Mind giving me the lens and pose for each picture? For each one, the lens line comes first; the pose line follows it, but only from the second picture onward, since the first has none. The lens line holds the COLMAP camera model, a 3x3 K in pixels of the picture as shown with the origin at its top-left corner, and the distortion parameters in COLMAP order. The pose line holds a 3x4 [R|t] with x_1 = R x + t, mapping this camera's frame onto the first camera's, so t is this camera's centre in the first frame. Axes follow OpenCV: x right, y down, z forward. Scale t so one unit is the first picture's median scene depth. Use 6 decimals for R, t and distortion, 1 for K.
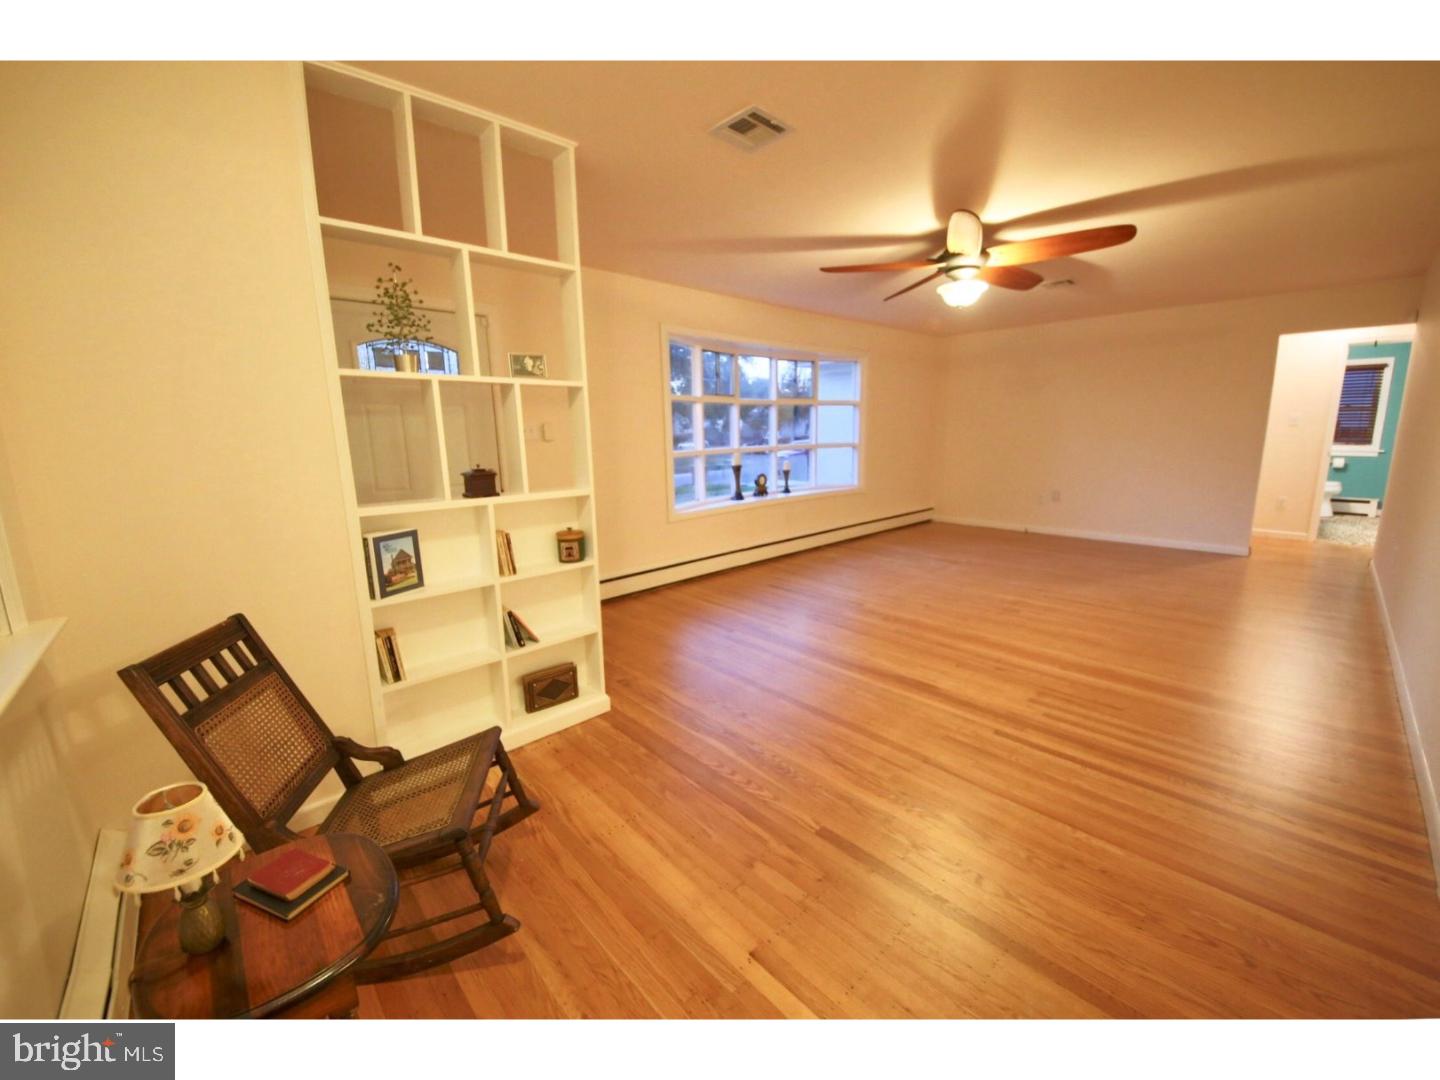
lens RADIAL K [[566.0, 0, 725.4], [0, 566.0, 535.8], [0, 0, 1]] dist [-0.008175, -0.000053]
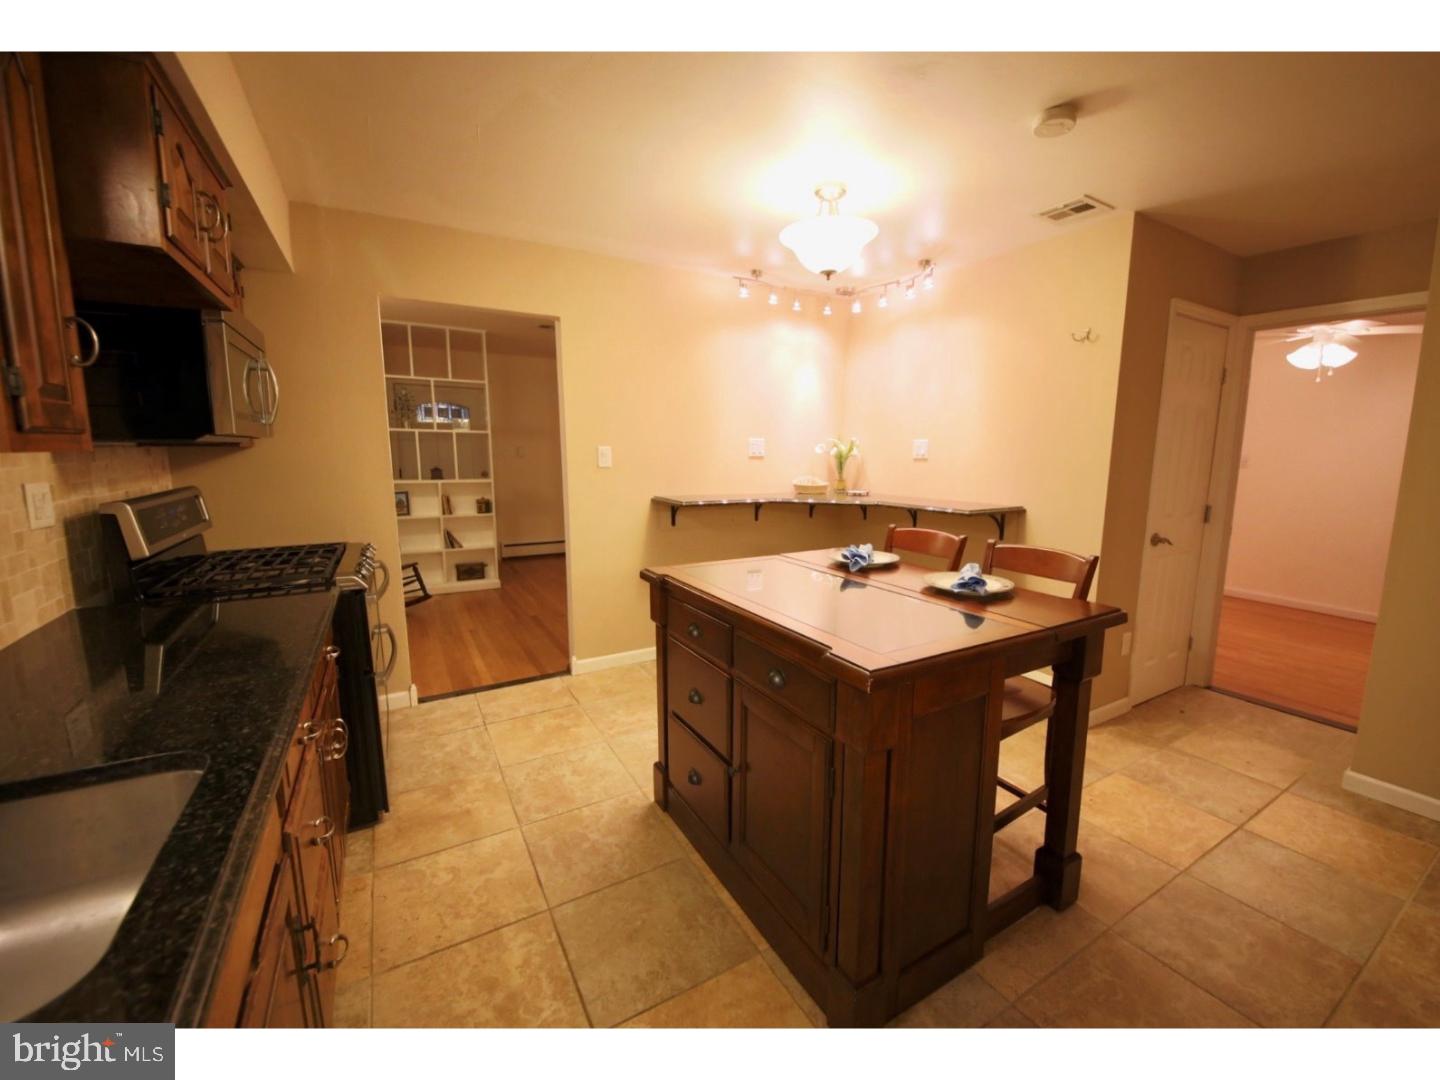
lens RADIAL K [[566.0, 0, 740.1], [0, 566.0, 531.9], [0, 0, 1]] dist [-0.008175, -0.000053]
pose [[0.970695, 0.073507, -0.228795, 1.435027], [-0.079610, 0.996672, -0.017549, 0.094472], [0.226744, 0.035249, 0.973316, -1.061008]]
